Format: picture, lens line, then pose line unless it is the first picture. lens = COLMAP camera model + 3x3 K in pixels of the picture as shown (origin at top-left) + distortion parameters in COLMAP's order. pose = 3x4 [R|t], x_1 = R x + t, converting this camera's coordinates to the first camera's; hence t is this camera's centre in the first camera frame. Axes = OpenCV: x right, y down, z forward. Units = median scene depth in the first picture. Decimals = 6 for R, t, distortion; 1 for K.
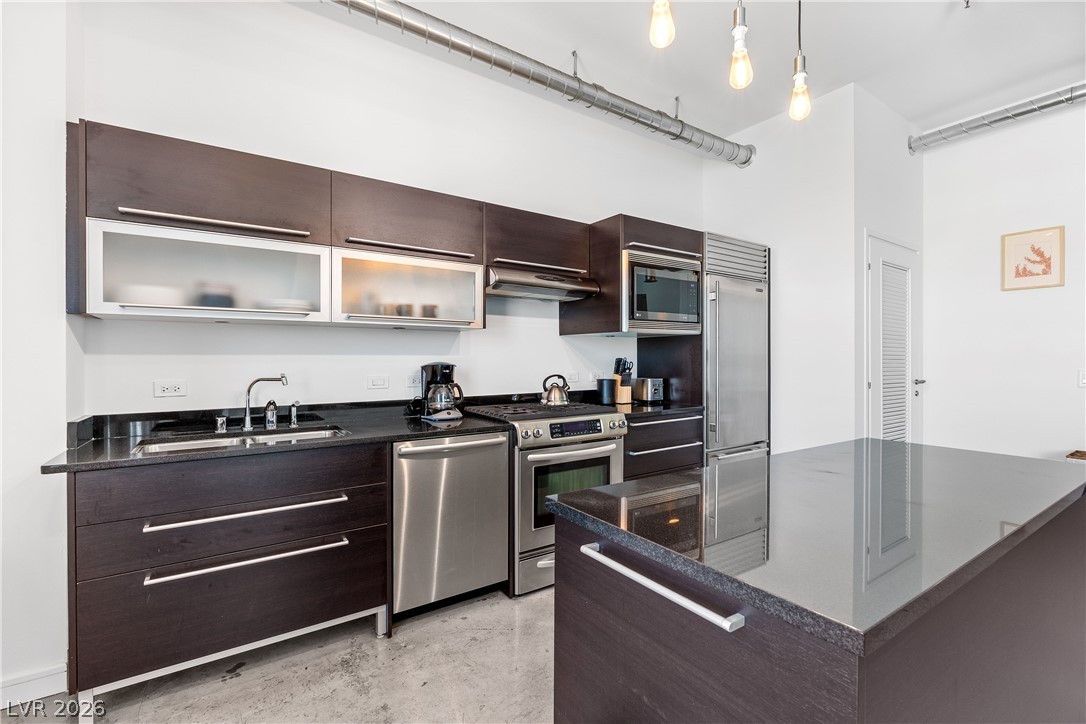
lens RADIAL K [[483.2, 0, 545.4], [0, 483.2, 356.2], [0, 0, 1]] dist [-0.004359, 0.000675]
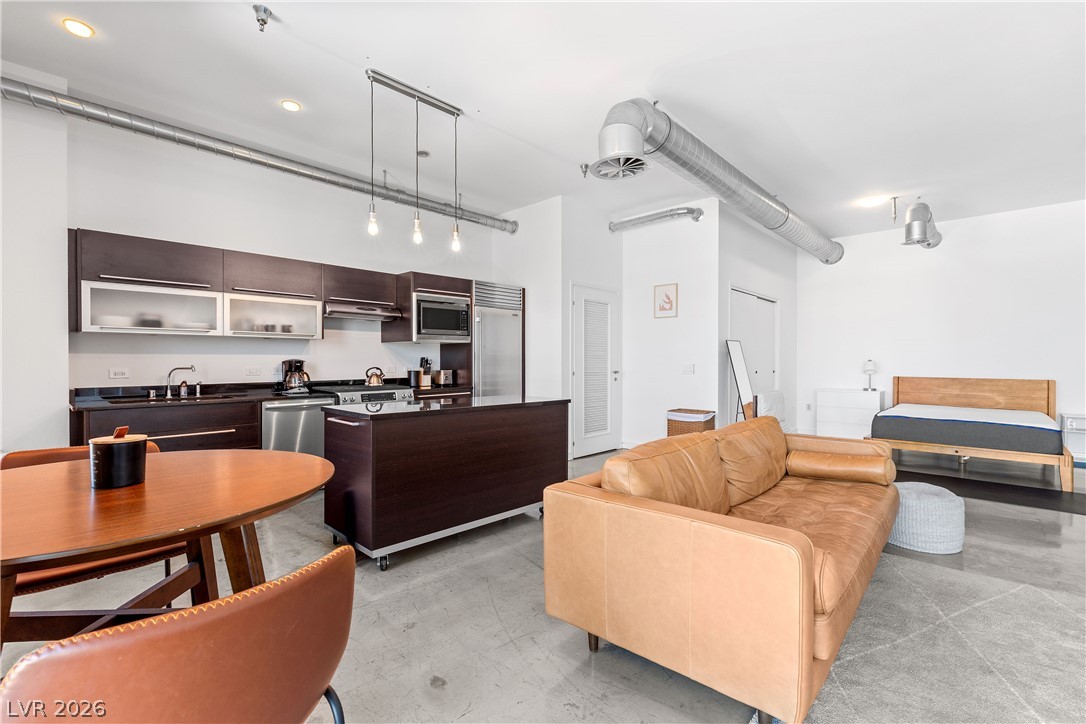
lens RADIAL K [[483.2, 0, 549.3], [0, 483.2, 363.0], [0, 0, 1]] dist [-0.004359, 0.000675]
pose [[0.975653, -0.003110, 0.219298, 0.251246], [0.001602, 0.999974, 0.007054, 0.014345], [-0.219314, -0.006531, 0.975632, -0.744053]]
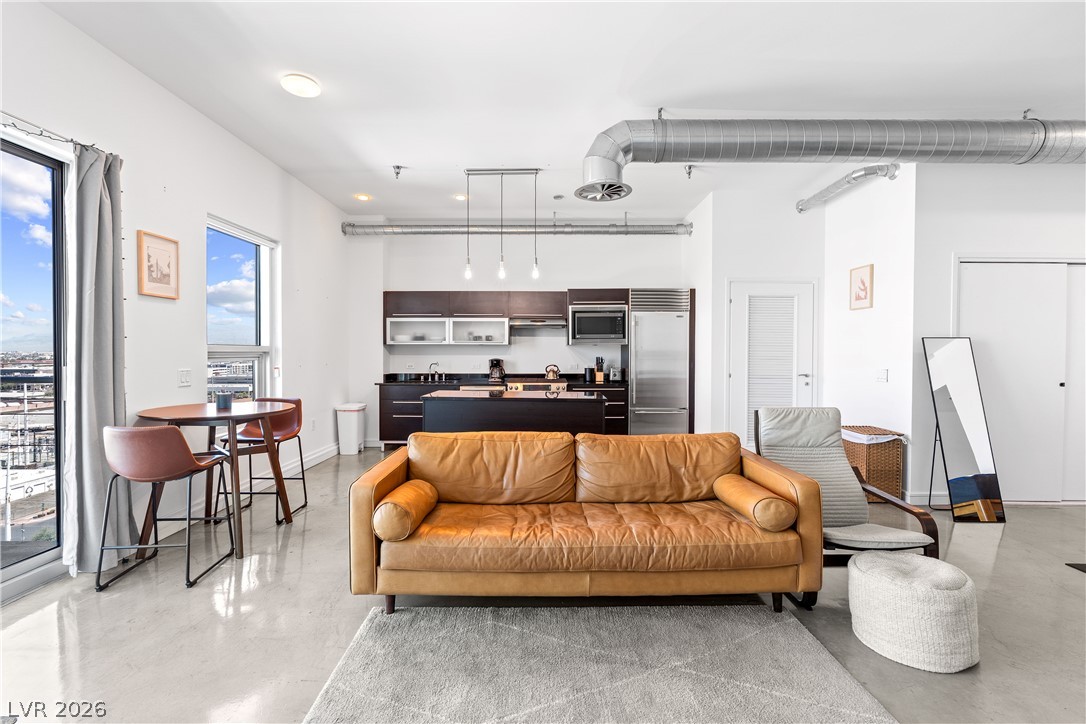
lens RADIAL K [[483.2, 0, 541.4], [0, 483.2, 355.2], [0, 0, 1]] dist [-0.004359, 0.000675]
pose [[0.819895, 0.004912, -0.572493, 1.252932], [-0.000174, 0.999965, 0.008330, -0.022260], [0.572514, -0.006730, 0.819867, -0.789357]]
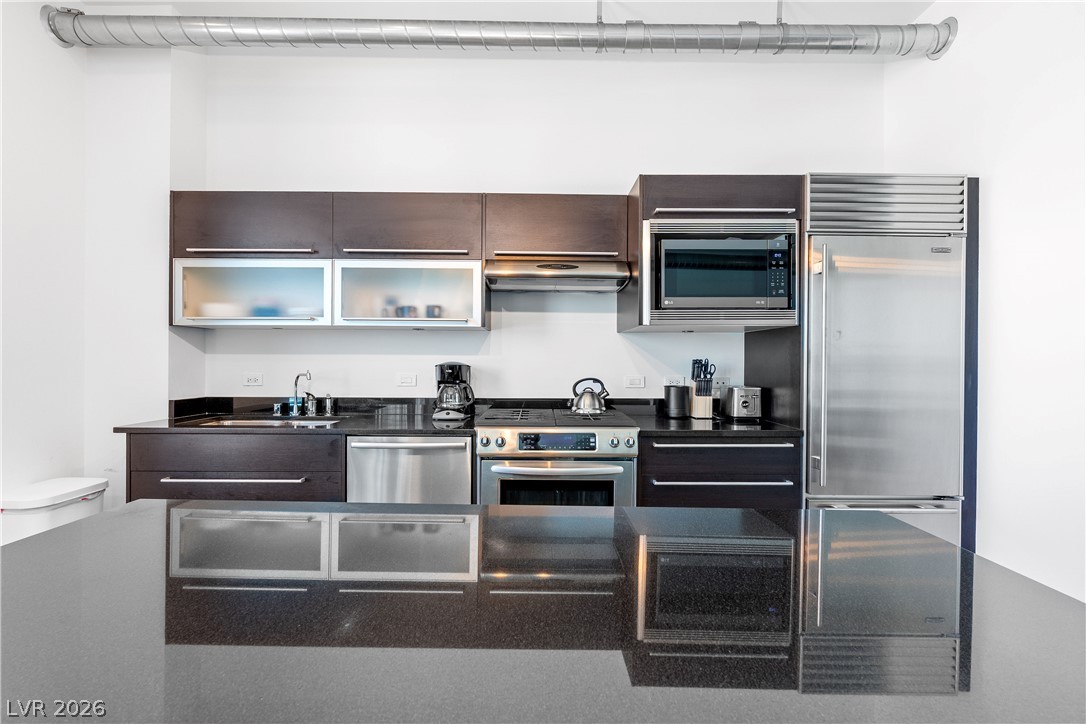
lens RADIAL K [[483.2, 0, 536.9], [0, 483.2, 361.6], [0, 0, 1]] dist [-0.004359, 0.000675]
pose [[0.828305, 0.005463, -0.560251, 0.451128], [-0.004030, 0.999985, 0.003793, 0.006372], [0.560263, -0.000884, 0.828314, 0.250166]]
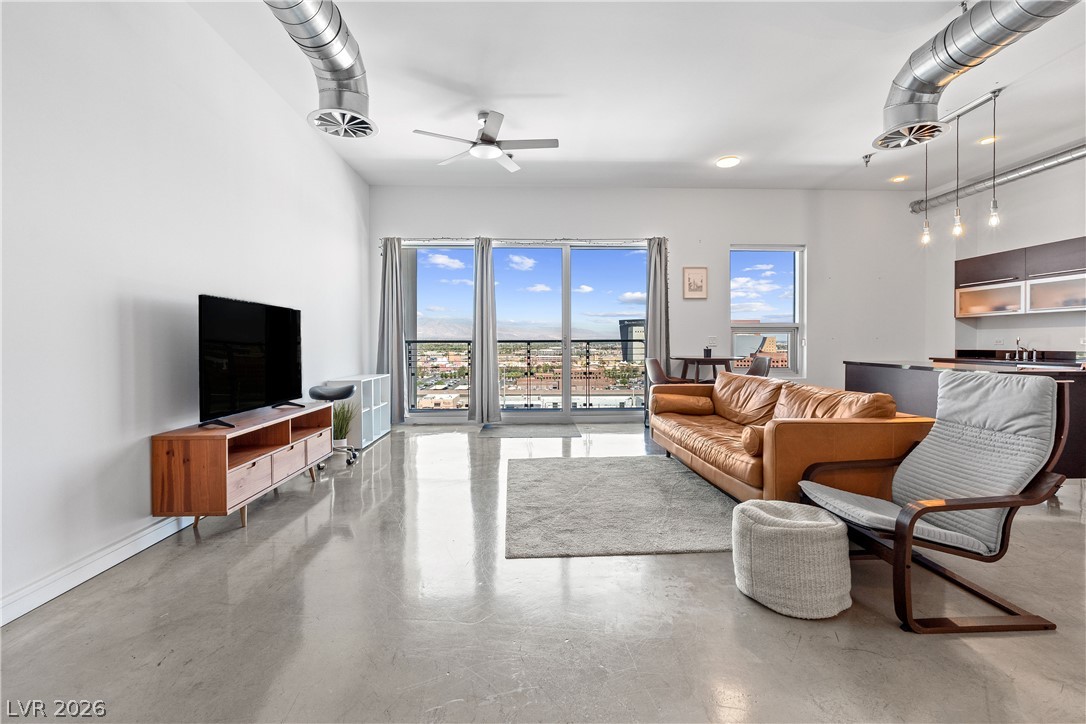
lens RADIAL K [[483.2, 0, 540.9], [0, 483.2, 349.1], [0, 0, 1]] dist [-0.004359, 0.000675]
pose [[-0.534590, 0.010730, -0.845043, 2.101029], [0.002126, 0.999933, 0.011352, 0.053536], [0.845109, 0.004272, -0.534578, 0.205783]]
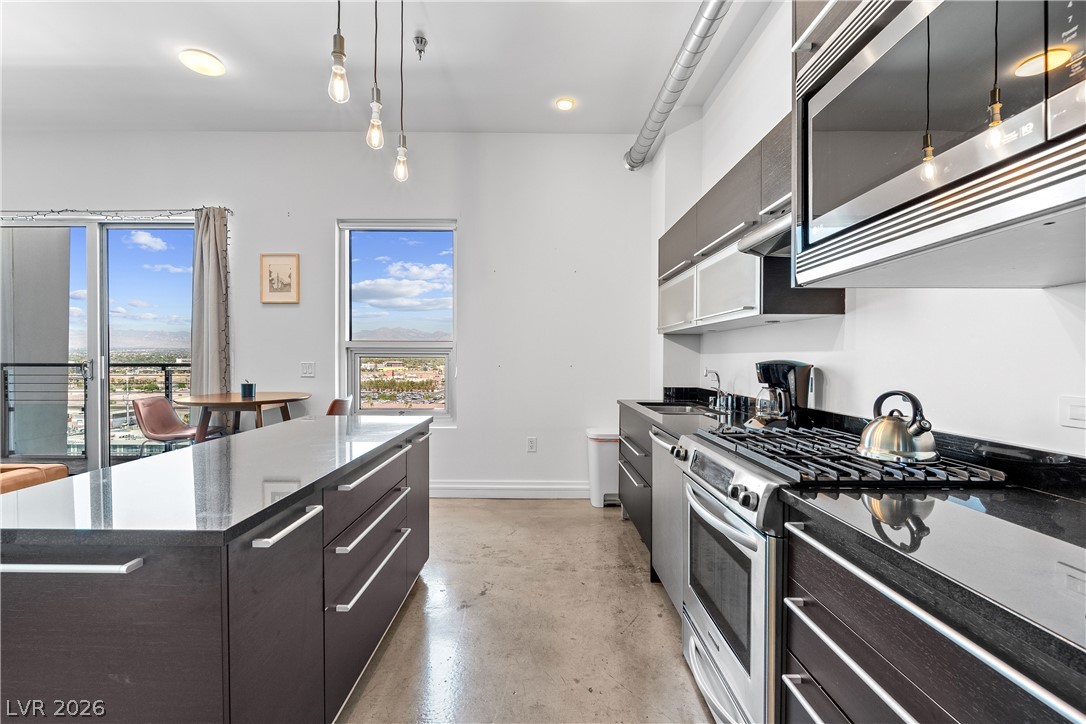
lens RADIAL K [[483.2, 0, 534.7], [0, 483.2, 364.0], [0, 0, 1]] dist [-0.004359, 0.000675]
pose [[-0.564015, 0.008497, -0.825721, 0.617163], [-0.003073, 0.999919, 0.012389, 0.009016], [0.825759, 0.009525, -0.563943, 1.033896]]
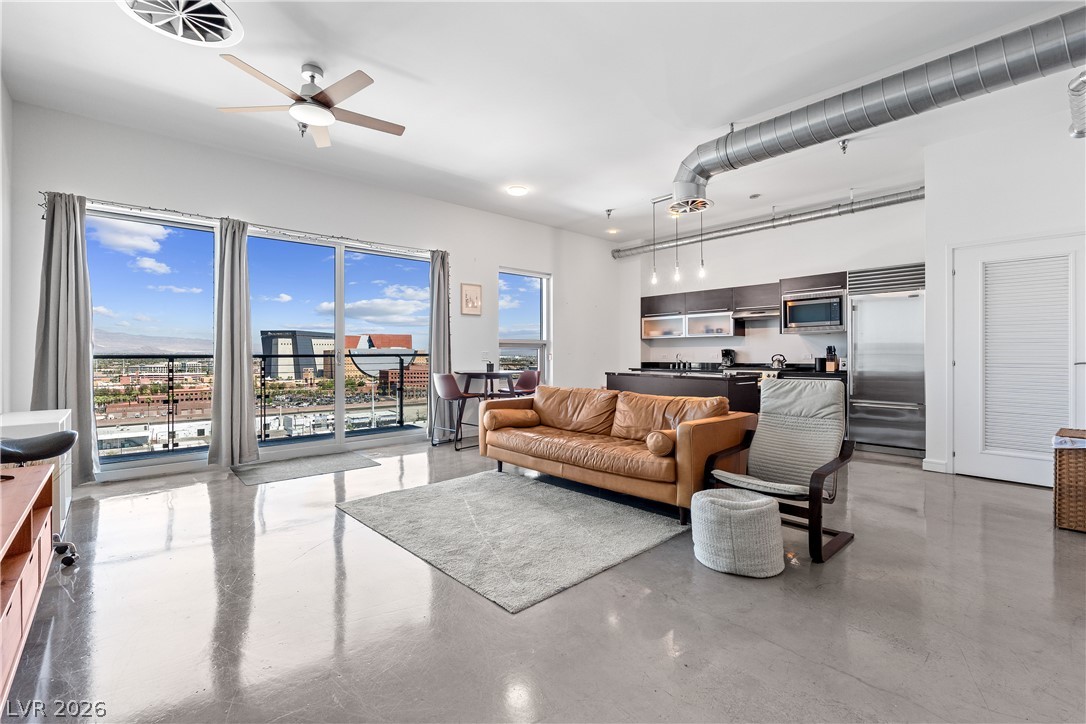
lens RADIAL K [[483.2, 0, 538.9], [0, 483.2, 355.3], [0, 0, 1]] dist [-0.004359, 0.000675]
pose [[0.120911, -0.001838, -0.992662, 2.144268], [0.003813, 0.999992, -0.001387, 0.043934], [0.992656, -0.003618, 0.120917, -0.334182]]
